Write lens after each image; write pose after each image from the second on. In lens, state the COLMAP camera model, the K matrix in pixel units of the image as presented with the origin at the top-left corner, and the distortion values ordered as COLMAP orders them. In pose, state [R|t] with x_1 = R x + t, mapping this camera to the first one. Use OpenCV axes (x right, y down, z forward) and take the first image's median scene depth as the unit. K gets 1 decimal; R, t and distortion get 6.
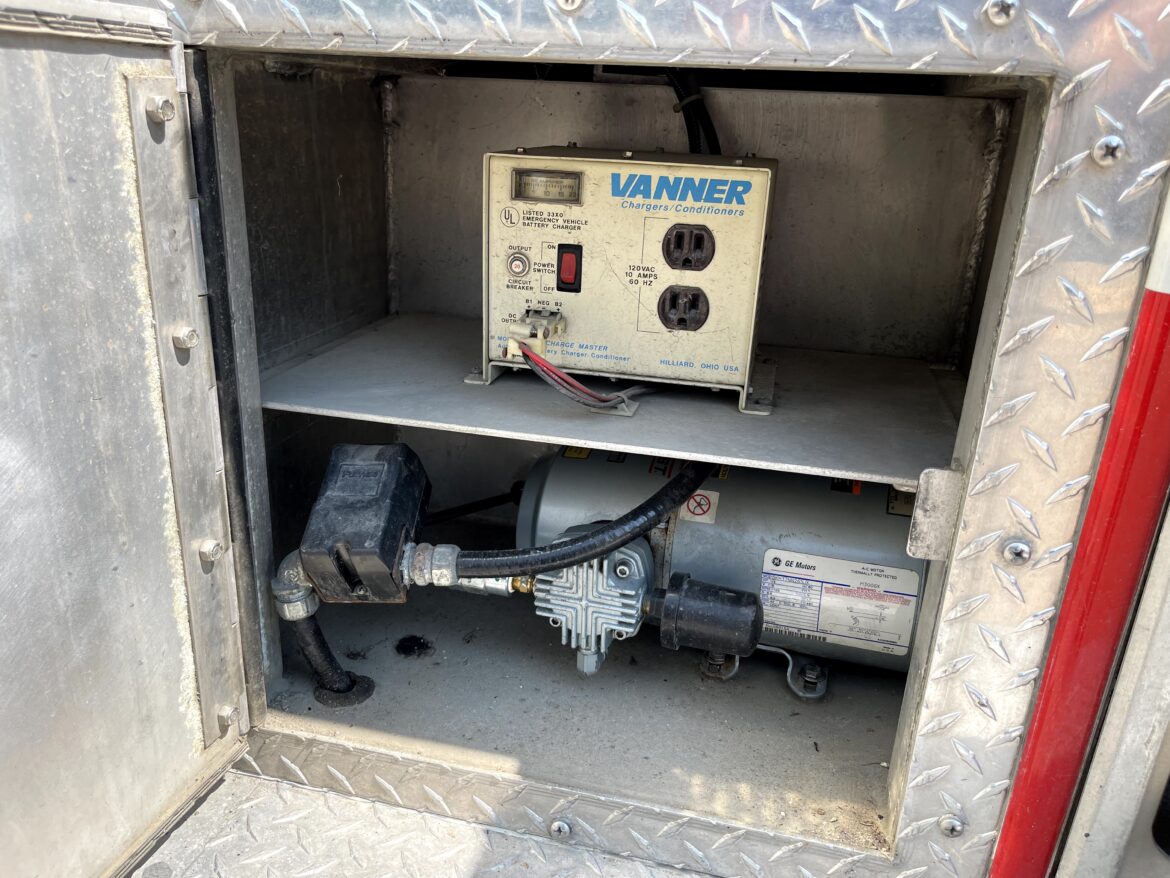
lens RADIAL K [[896.6, 0, 585.0], [0, 896.6, 439.0], [0, 0, 1]] dist [0.056647, -0.083947]
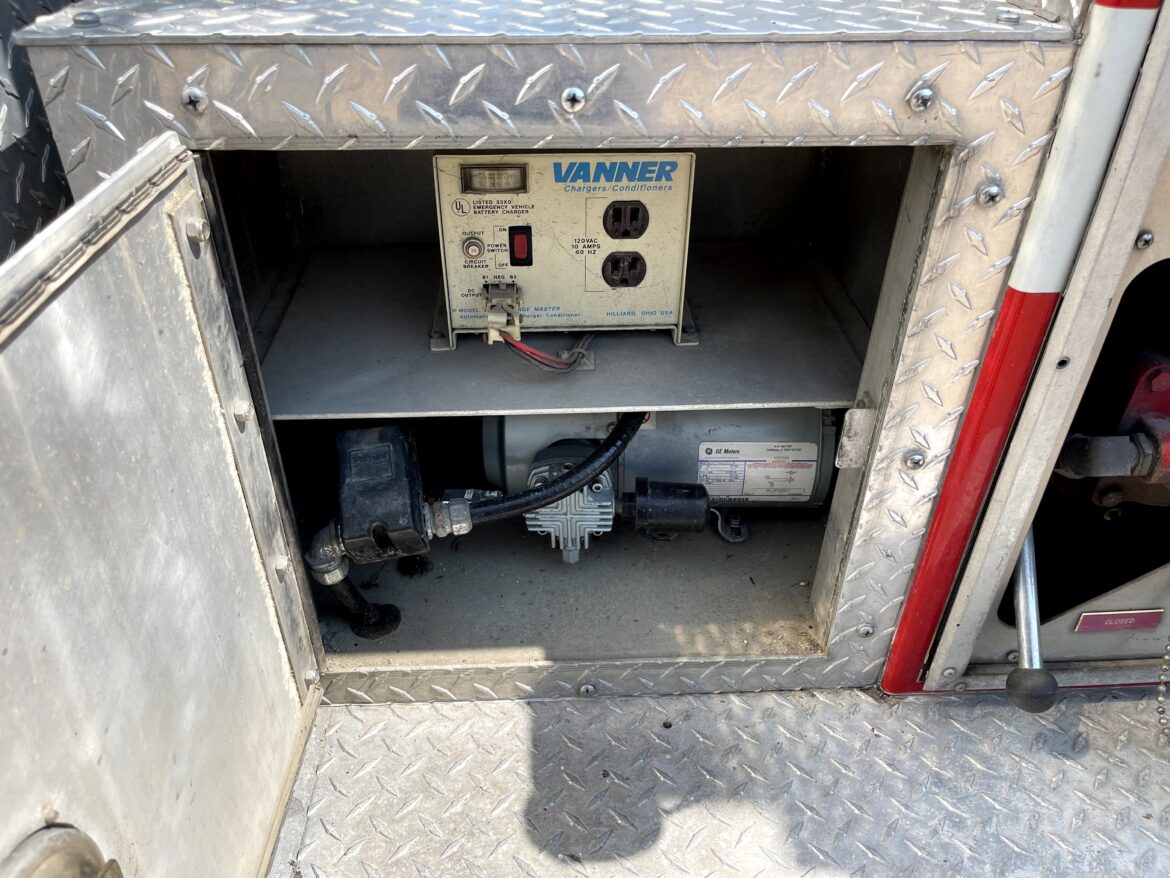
lens RADIAL K [[896.6, 0, 585.0], [0, 896.6, 439.0], [0, 0, 1]] dist [0.056647, -0.083947]
pose [[0.960454, -0.190303, 0.203257, -0.222958], [0.126887, 0.948924, 0.288866, -0.287972], [-0.247848, -0.251652, 0.935544, -0.131261]]
